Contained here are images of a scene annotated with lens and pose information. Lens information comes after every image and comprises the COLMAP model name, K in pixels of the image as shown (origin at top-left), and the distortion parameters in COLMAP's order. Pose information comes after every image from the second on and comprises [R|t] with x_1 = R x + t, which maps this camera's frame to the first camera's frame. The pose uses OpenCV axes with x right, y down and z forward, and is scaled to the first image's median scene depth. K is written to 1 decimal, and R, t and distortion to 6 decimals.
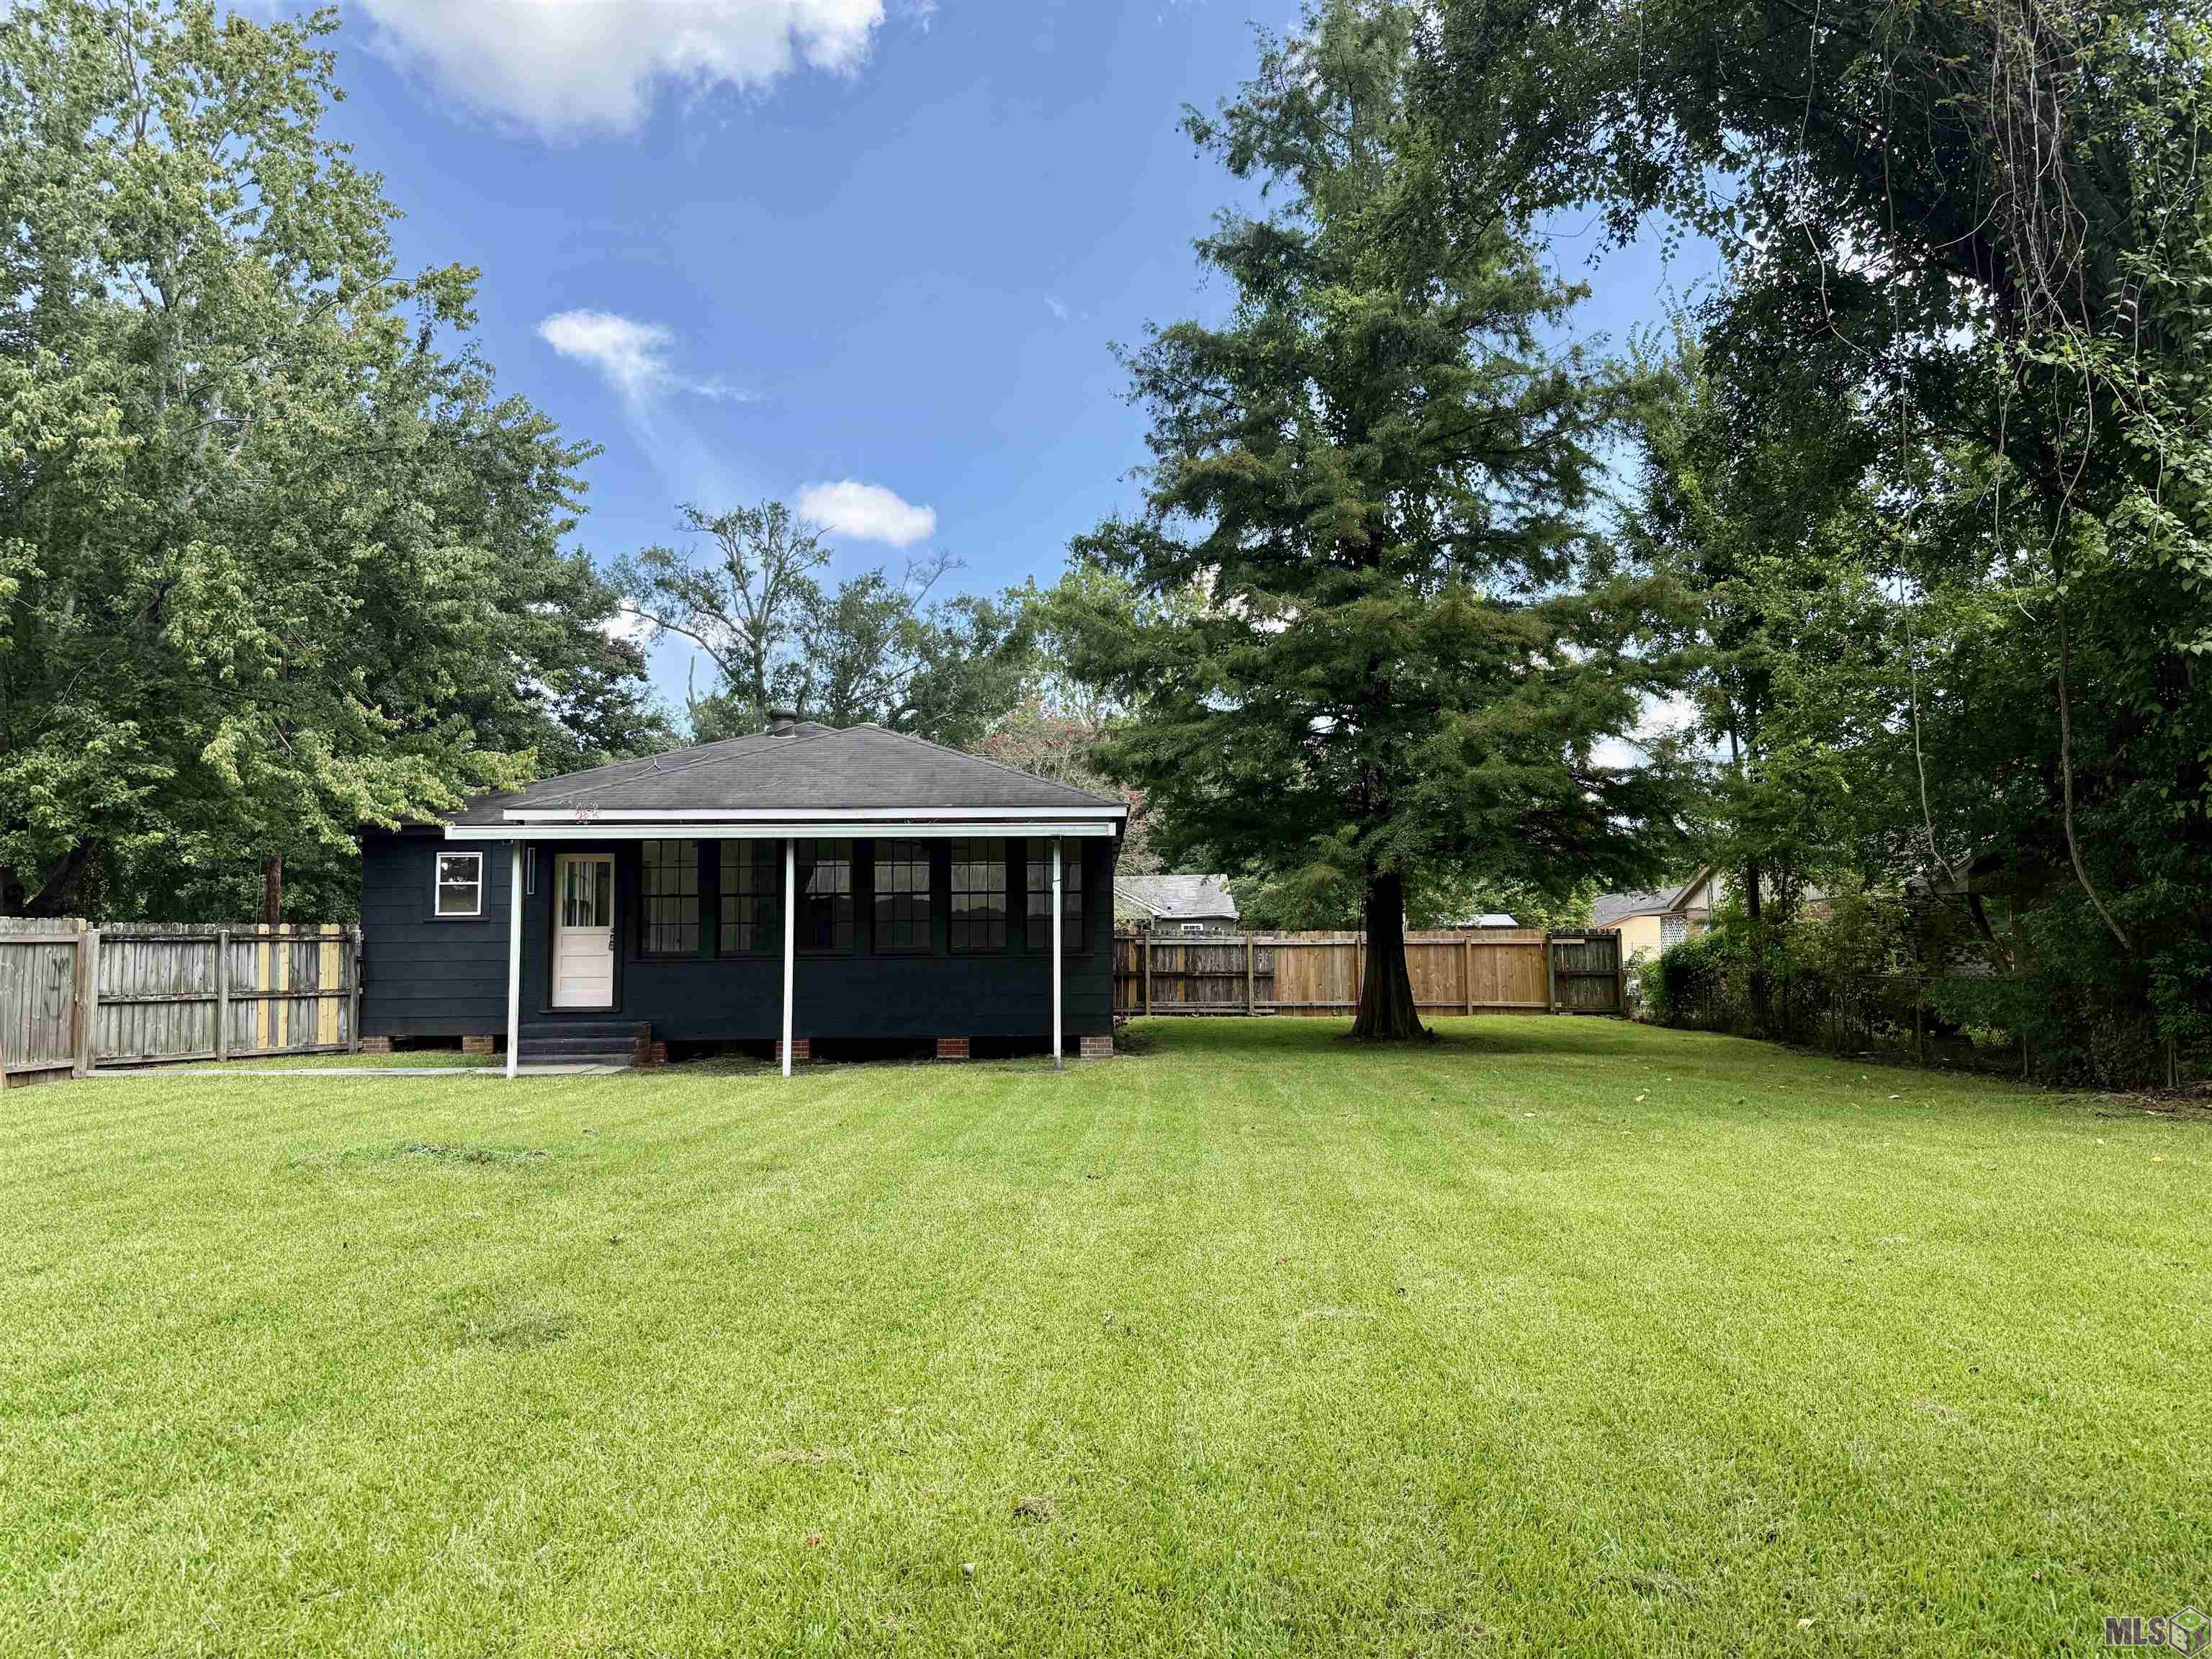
lens RADIAL K [[1617.6, 0, 1096.8], [0, 1617.6, 840.5], [0, 0, 1]] dist [0.097709, -0.047747]
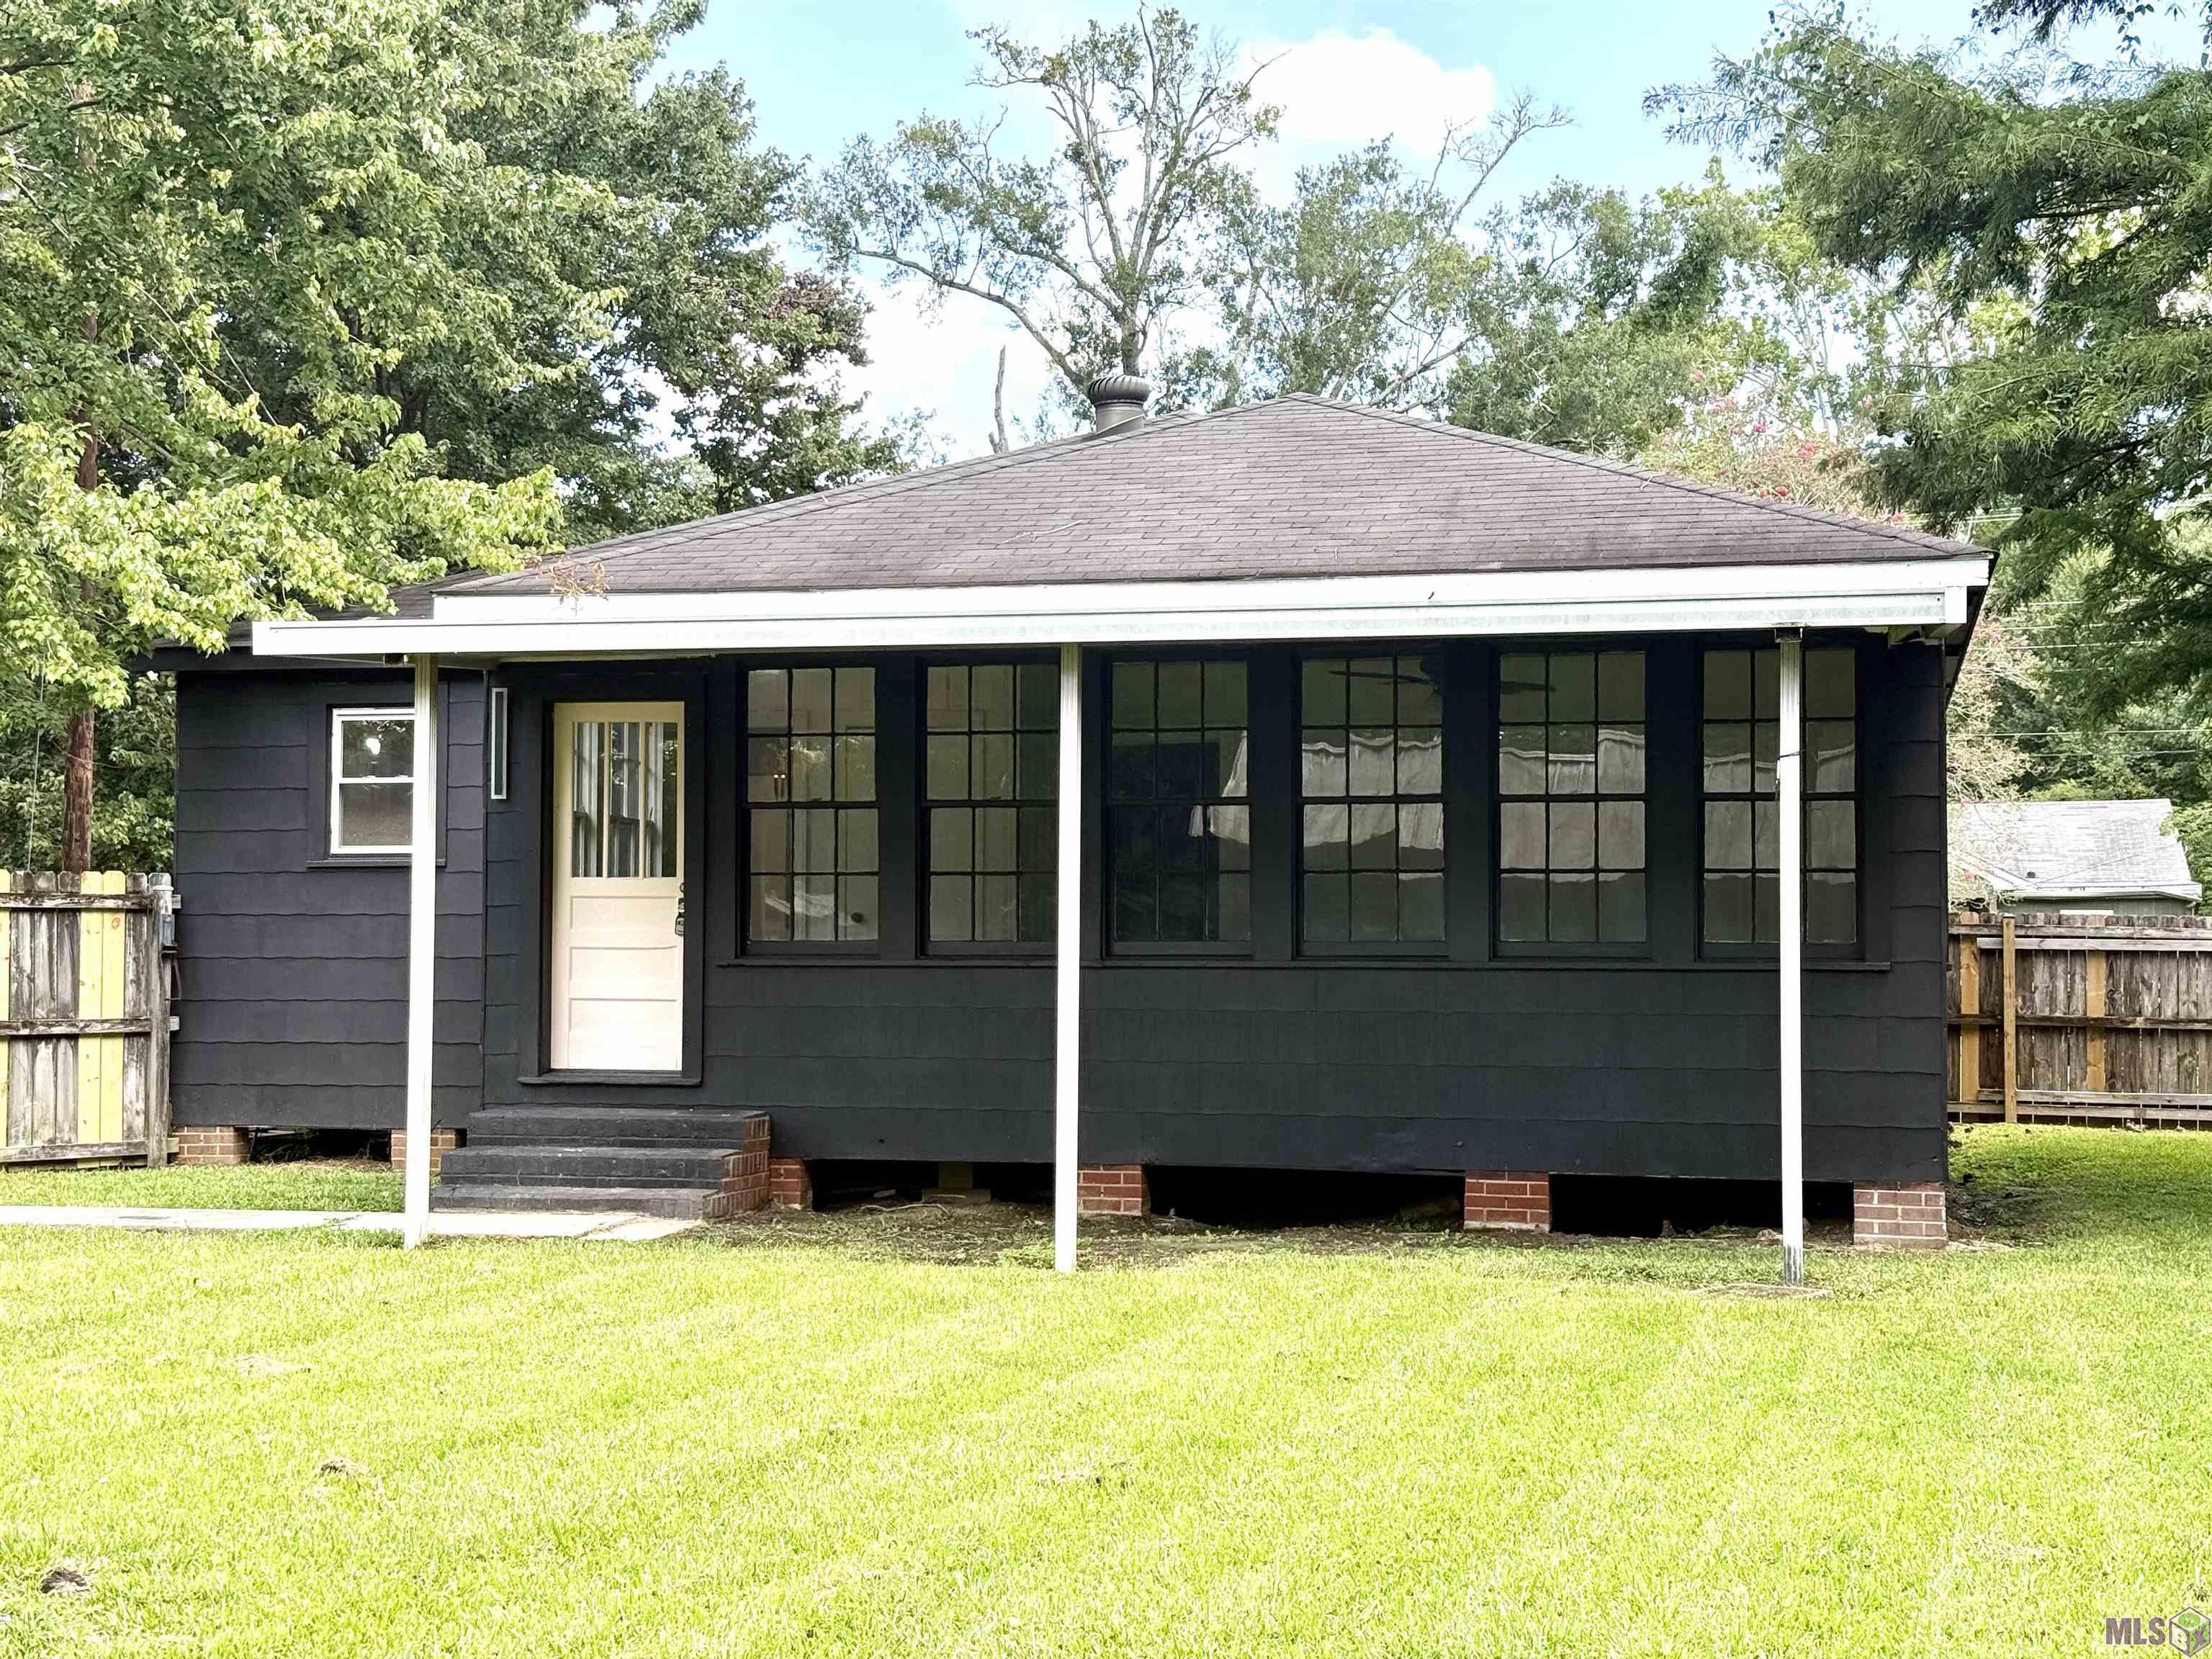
lens RADIAL K [[3269.7, 0, 1092.7], [0, 3269.7, 817.4], [0, 0, 1]] dist [0.157475, 0.000000]
pose [[0.974500, 0.002741, -0.224371, -0.005424], [0.002441, 0.999737, 0.022815, 0.010031], [0.224374, -0.022781, 0.974237, 0.118118]]
